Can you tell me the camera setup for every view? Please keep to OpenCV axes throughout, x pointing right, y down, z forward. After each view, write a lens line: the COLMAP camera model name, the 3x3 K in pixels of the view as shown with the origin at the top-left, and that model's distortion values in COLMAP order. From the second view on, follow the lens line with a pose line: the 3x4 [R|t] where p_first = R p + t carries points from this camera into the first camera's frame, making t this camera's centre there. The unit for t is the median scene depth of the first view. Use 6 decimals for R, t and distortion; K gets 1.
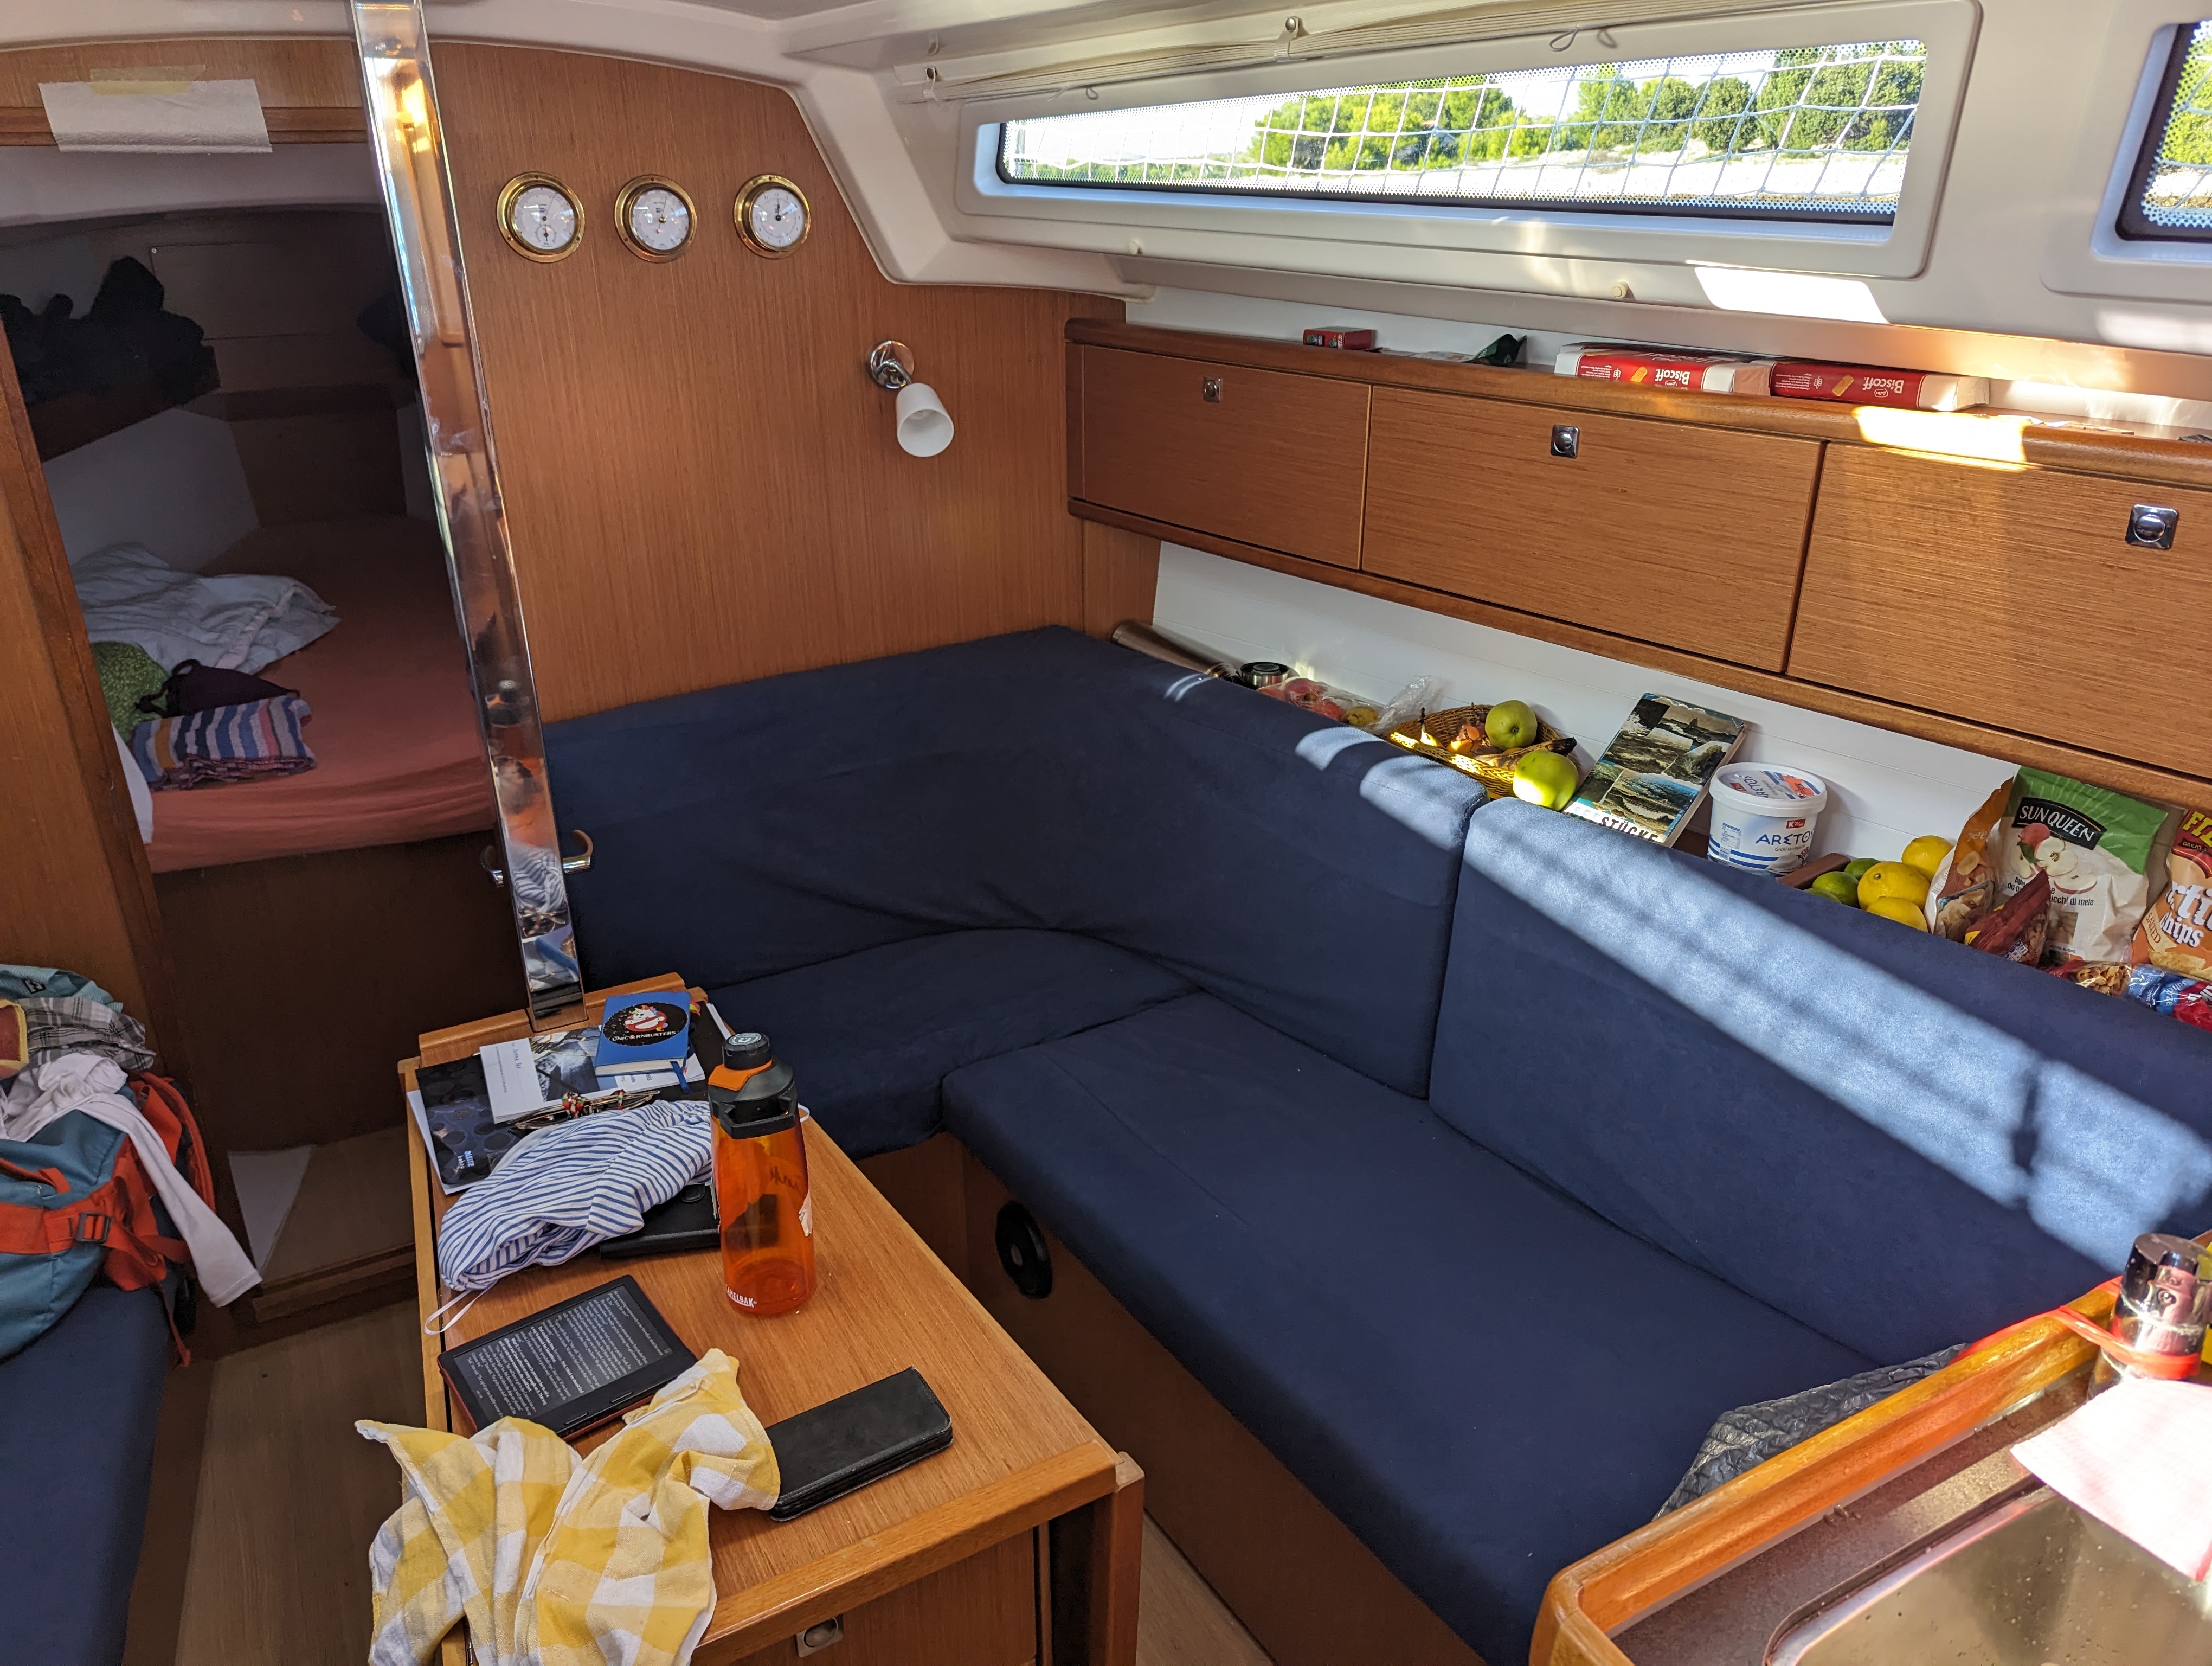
lens RADIAL K [[1579.5, 0, 1105.7], [0, 1579.5, 812.1], [0, 0, 1]] dist [0.011311, -0.003570]
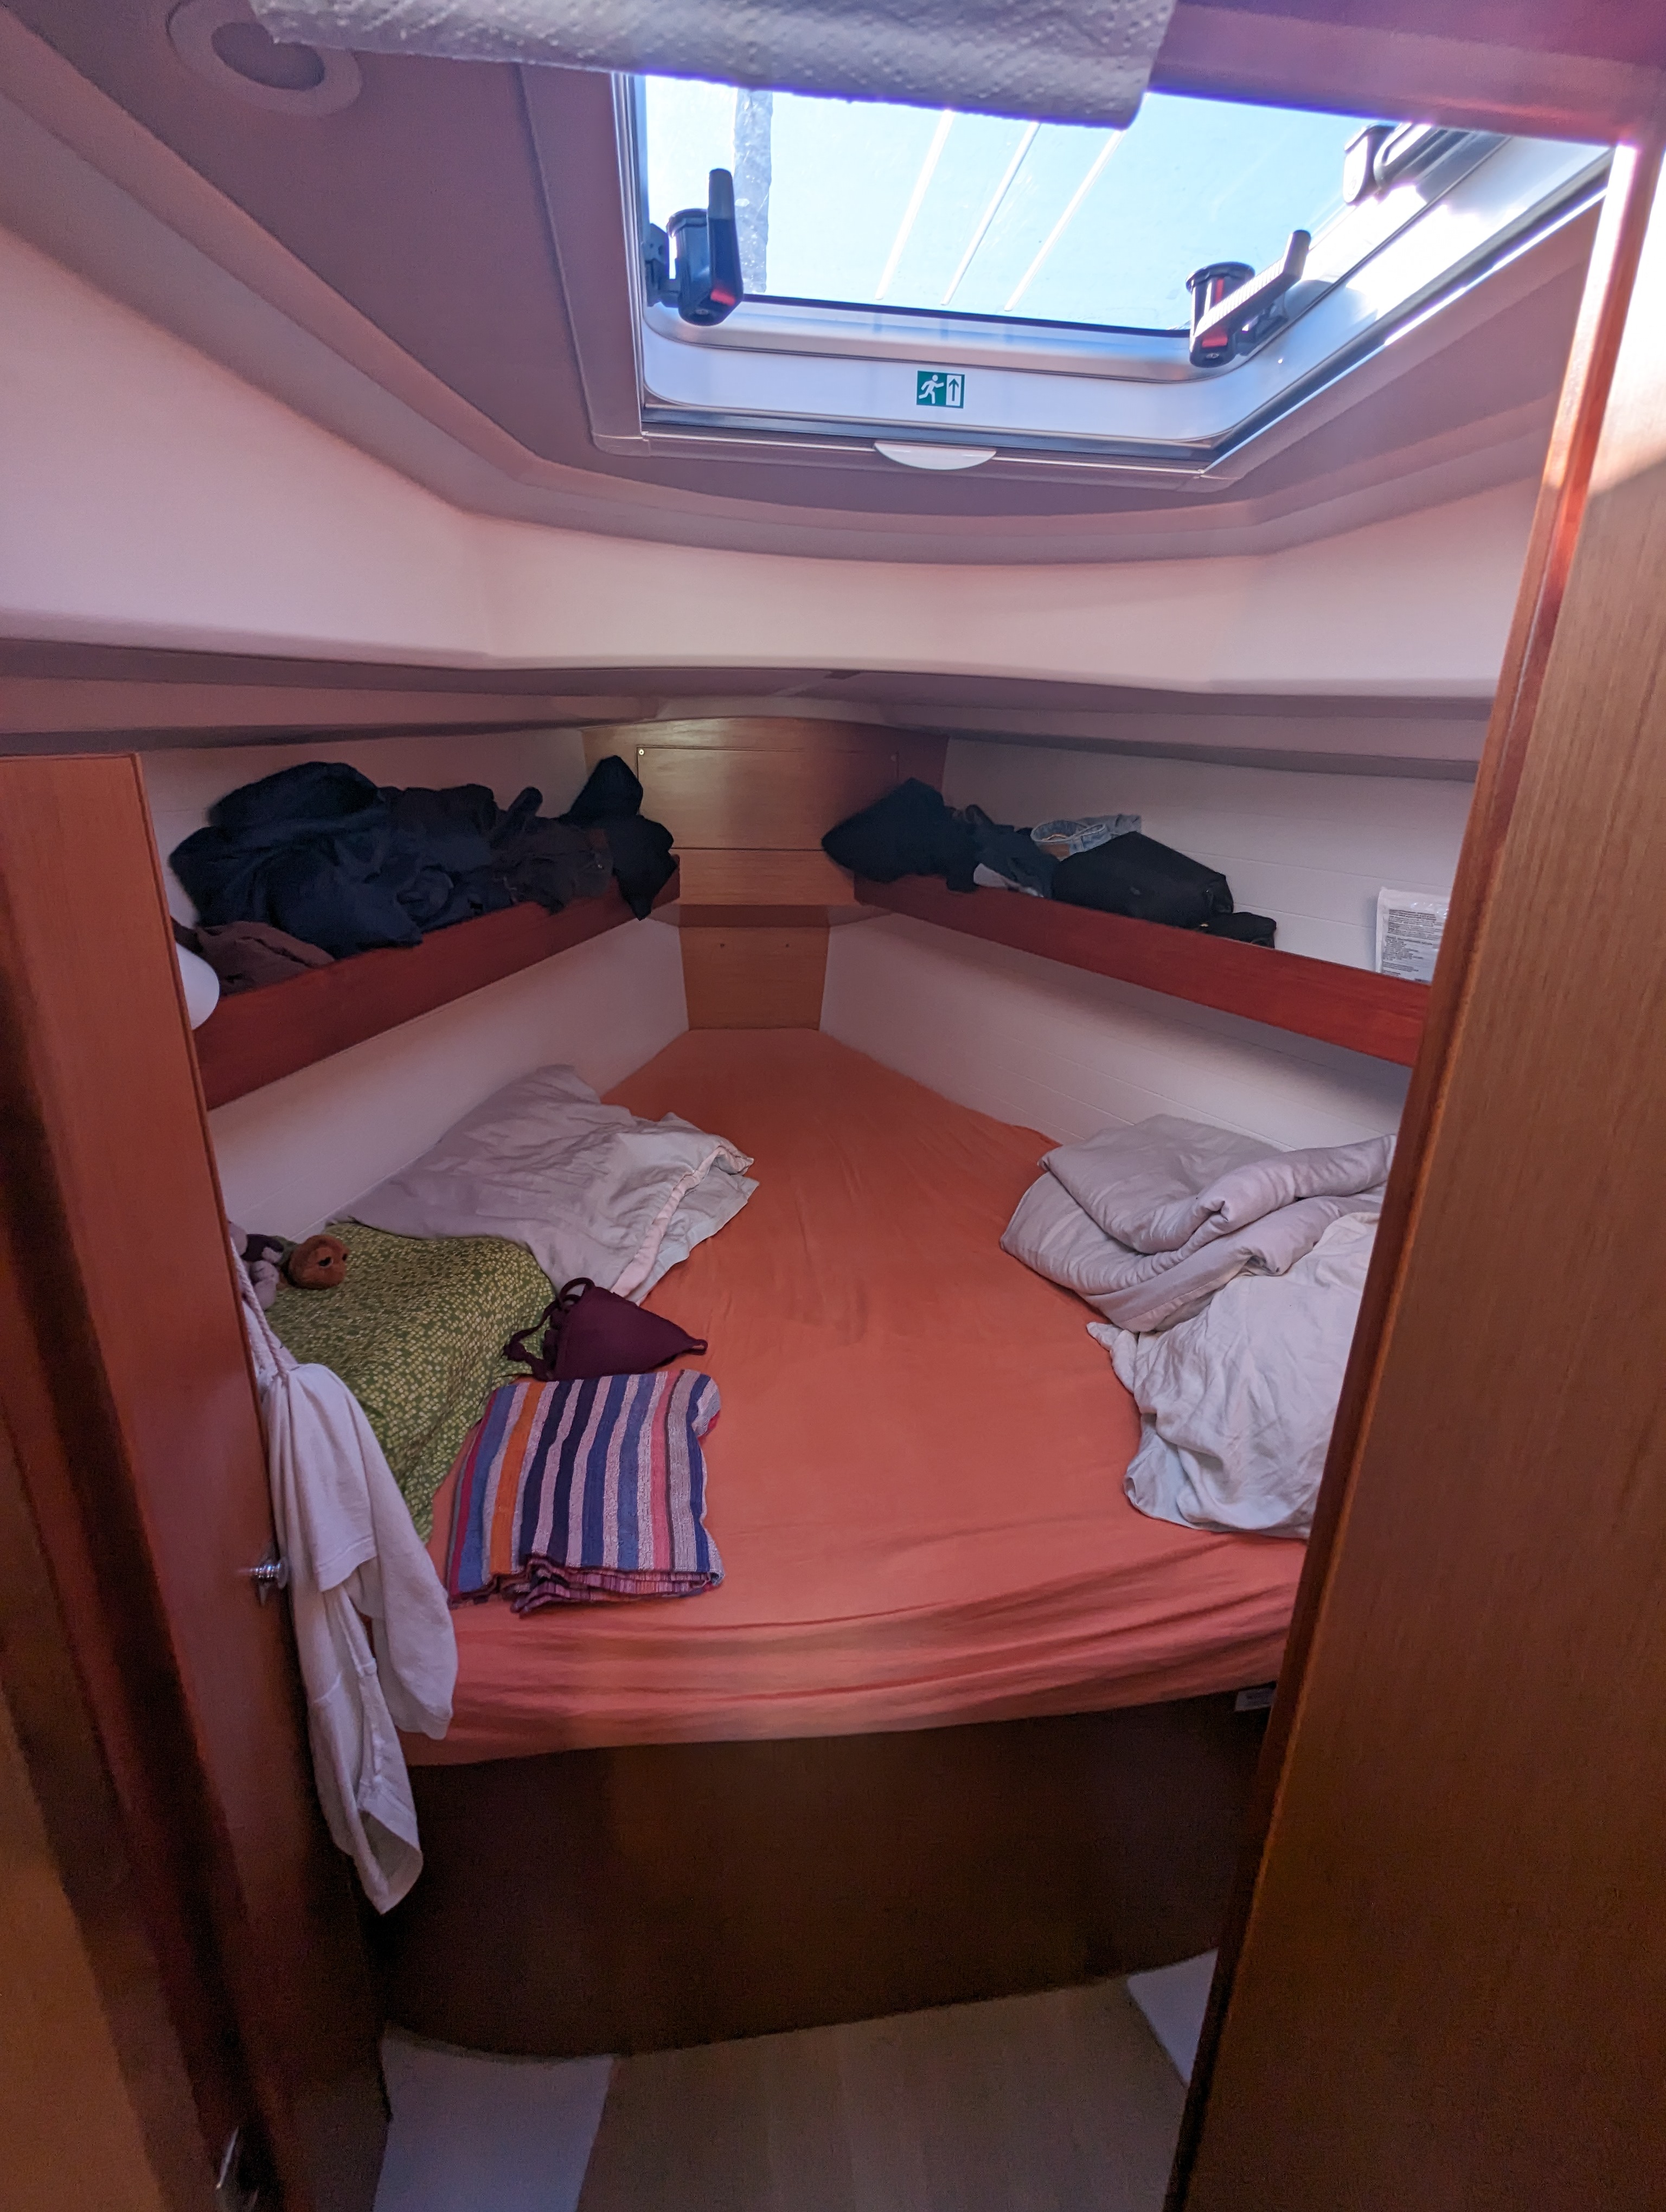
lens RADIAL K [[1051.2, 0, 828.4], [0, 1051.2, 1099.8], [0, 0, 1]] dist [0.003286, -0.000244]
pose [[0.936702, 0.144533, -0.318903, -0.337707], [-0.163973, 0.985850, -0.034826, -0.185223], [0.309357, 0.084914, 0.947147, 0.583306]]
